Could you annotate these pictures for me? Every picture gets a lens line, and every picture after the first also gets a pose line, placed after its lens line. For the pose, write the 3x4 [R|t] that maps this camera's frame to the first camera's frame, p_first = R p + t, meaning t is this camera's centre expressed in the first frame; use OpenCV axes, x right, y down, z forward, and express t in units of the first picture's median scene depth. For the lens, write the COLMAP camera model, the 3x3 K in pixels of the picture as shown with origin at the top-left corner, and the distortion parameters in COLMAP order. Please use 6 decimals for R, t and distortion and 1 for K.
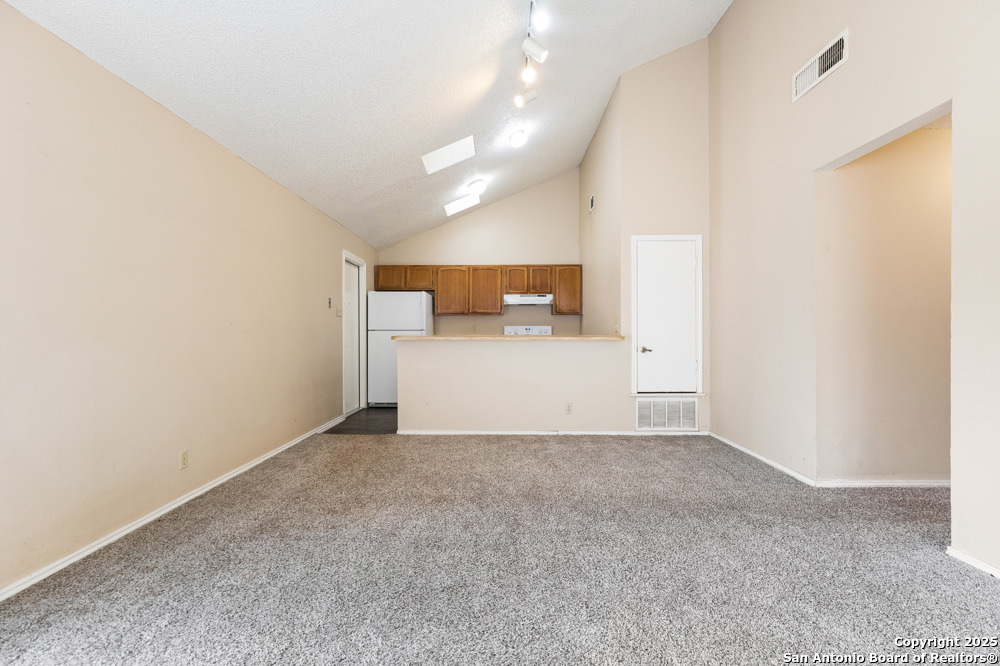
lens RADIAL K [[466.9, 0, 497.5], [0, 466.9, 336.5], [0, 0, 1]] dist [0.001012, 0.000242]
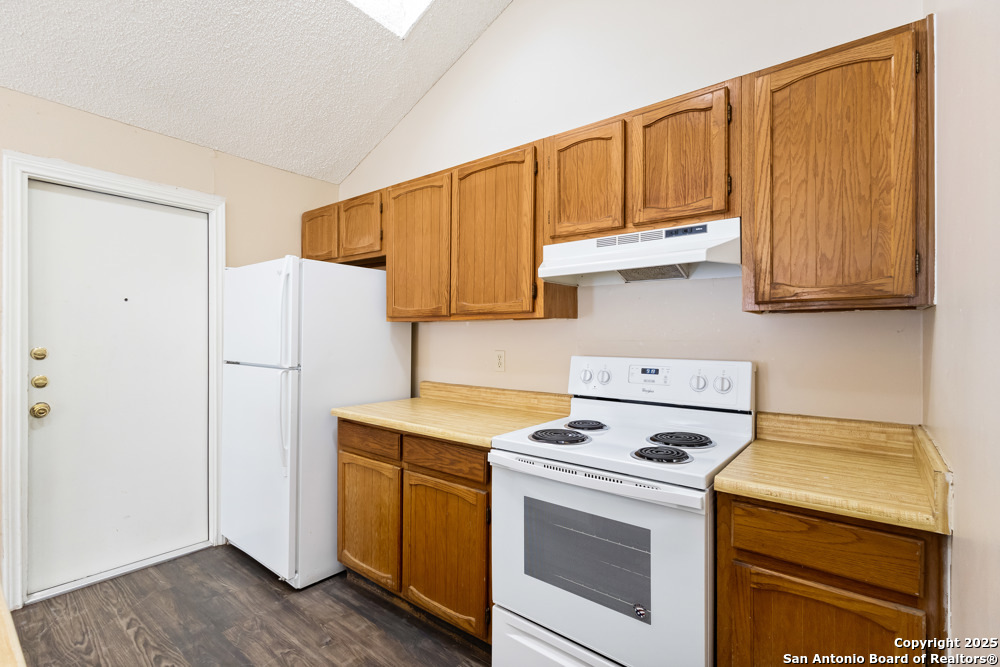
lens RADIAL K [[456.5, 0, 500.0], [0, 456.5, 333.5], [0, 0, 1]] dist [0.019610, -0.000154]
pose [[0.788977, 0.001695, -0.614421, 0.174403], [-0.005782, 0.999972, -0.004666, -0.037827], [0.614396, 0.007234, 0.788965, 0.824888]]
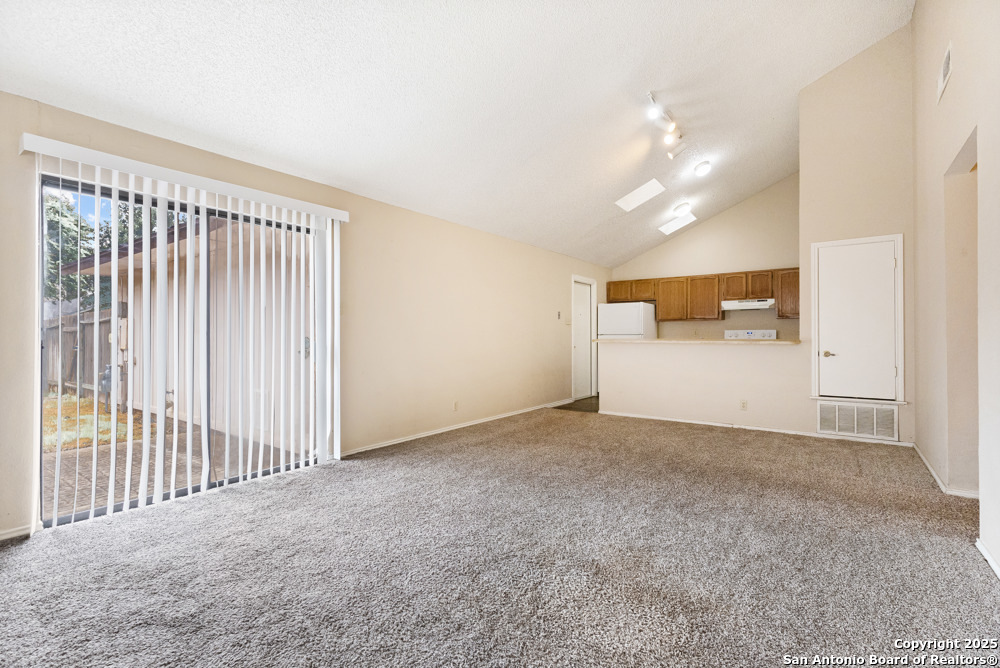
lens RADIAL K [[462.4, 0, 498.8], [0, 462.4, 332.5], [0, 0, 1]] dist [-0.000161, -0.000241]
pose [[0.812083, -0.003758, -0.583529, 0.234059], [-0.004685, 0.999905, -0.012959, -0.001487], [0.583523, 0.013258, 0.811989, -0.170737]]
